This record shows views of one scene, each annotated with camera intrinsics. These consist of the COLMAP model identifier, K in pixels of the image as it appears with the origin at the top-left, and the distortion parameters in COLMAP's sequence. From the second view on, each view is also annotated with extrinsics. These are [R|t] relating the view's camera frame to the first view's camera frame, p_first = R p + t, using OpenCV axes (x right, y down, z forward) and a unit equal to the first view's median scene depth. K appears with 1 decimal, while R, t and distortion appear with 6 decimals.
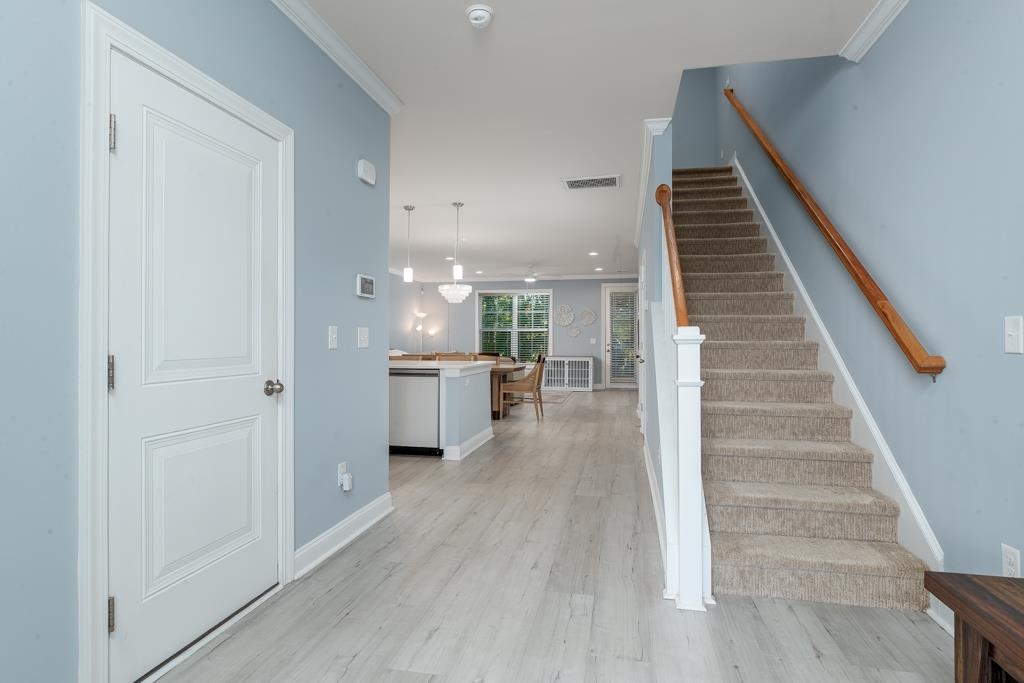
lens RADIAL K [[519.1, 0, 510.6], [0, 519.1, 338.7], [0, 0, 1]] dist [-0.012915, 0.002052]
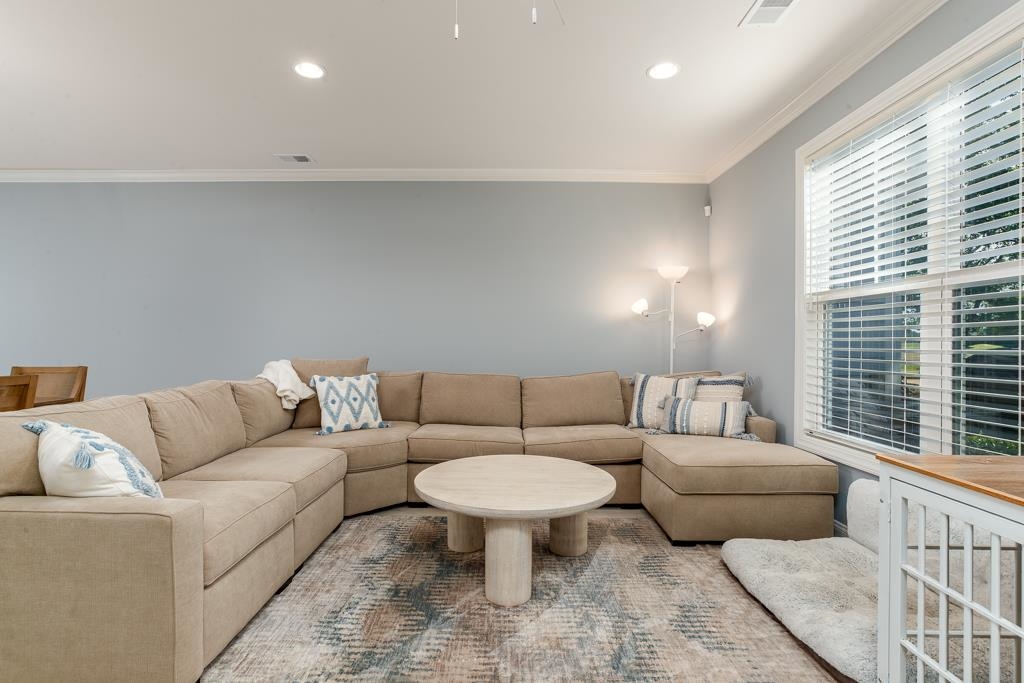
lens RADIAL K [[494.6, 0, 473.7], [0, 494.6, 330.1], [0, 0, 1]] dist [-0.013593, 0.001380]
pose [[0.205672, -0.021490, -0.978385, 0.146756], [-0.003684, 0.999735, -0.022734, 0.005034], [0.978614, 0.008280, 0.205538, 0.826116]]
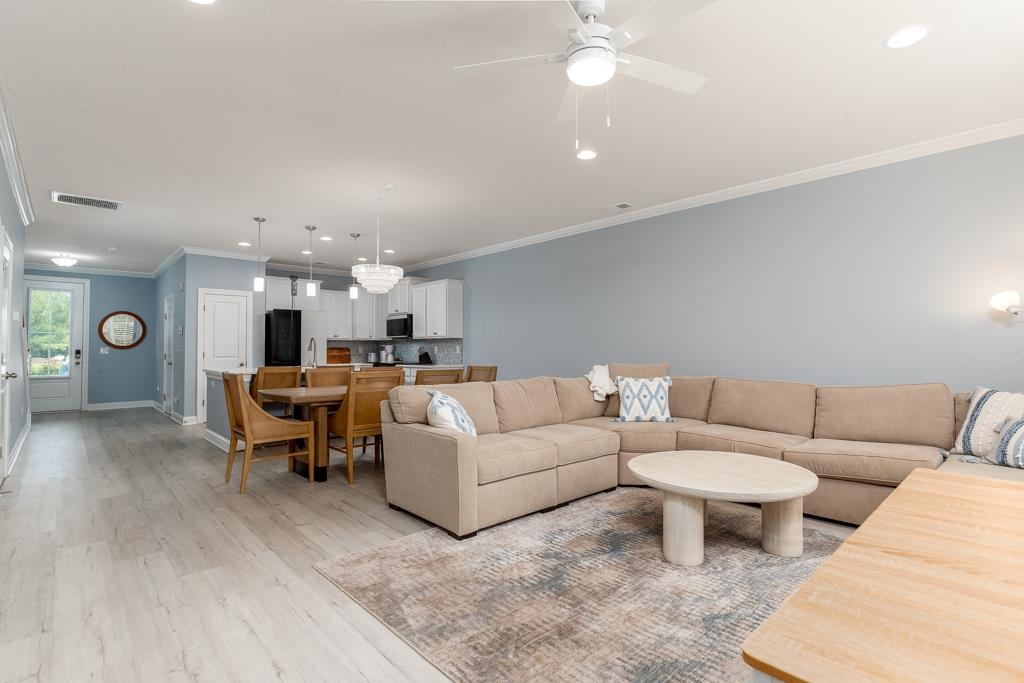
lens RADIAL K [[494.6, 0, 517.7], [0, 494.6, 334.1], [0, 0, 1]] dist [-0.013593, 0.001380]
pose [[-0.567580, -0.023638, -0.822979, 0.198389], [0.004228, 0.999491, -0.031624, 0.005070], [0.823307, -0.021429, -0.567191, 0.952145]]
